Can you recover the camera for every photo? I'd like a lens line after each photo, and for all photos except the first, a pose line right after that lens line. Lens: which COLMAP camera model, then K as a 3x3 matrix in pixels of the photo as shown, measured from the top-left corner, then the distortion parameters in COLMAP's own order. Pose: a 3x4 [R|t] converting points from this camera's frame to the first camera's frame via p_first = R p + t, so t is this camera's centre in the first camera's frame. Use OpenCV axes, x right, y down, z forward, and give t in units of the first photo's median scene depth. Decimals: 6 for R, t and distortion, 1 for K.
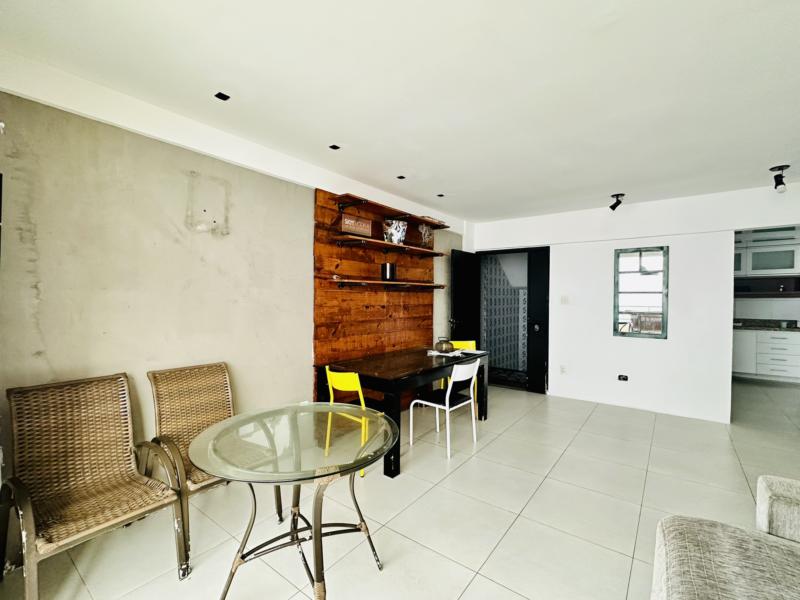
lens RADIAL K [[360.9, 0, 400.0], [0, 360.9, 300.0], [0, 0, 1]] dist [0.003444, 0.000324]
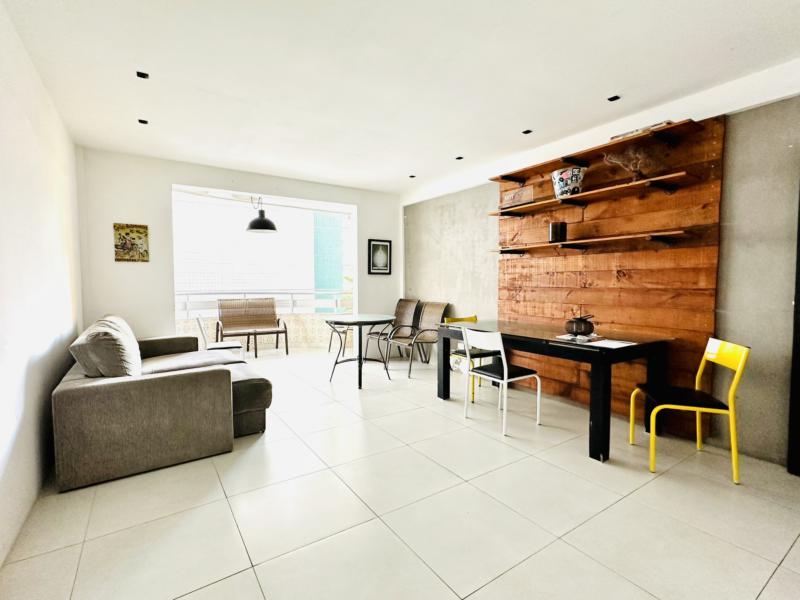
lens RADIAL K [[364.0, 0, 398.8], [0, 364.0, 302.0], [0, 0, 1]] dist [-0.000969, -0.000062]
pose [[-0.308313, 0.038928, -0.950488, 0.921898], [-0.018881, 0.998715, 0.047027, 0.056109], [0.951098, 0.032445, -0.307182, 0.898999]]
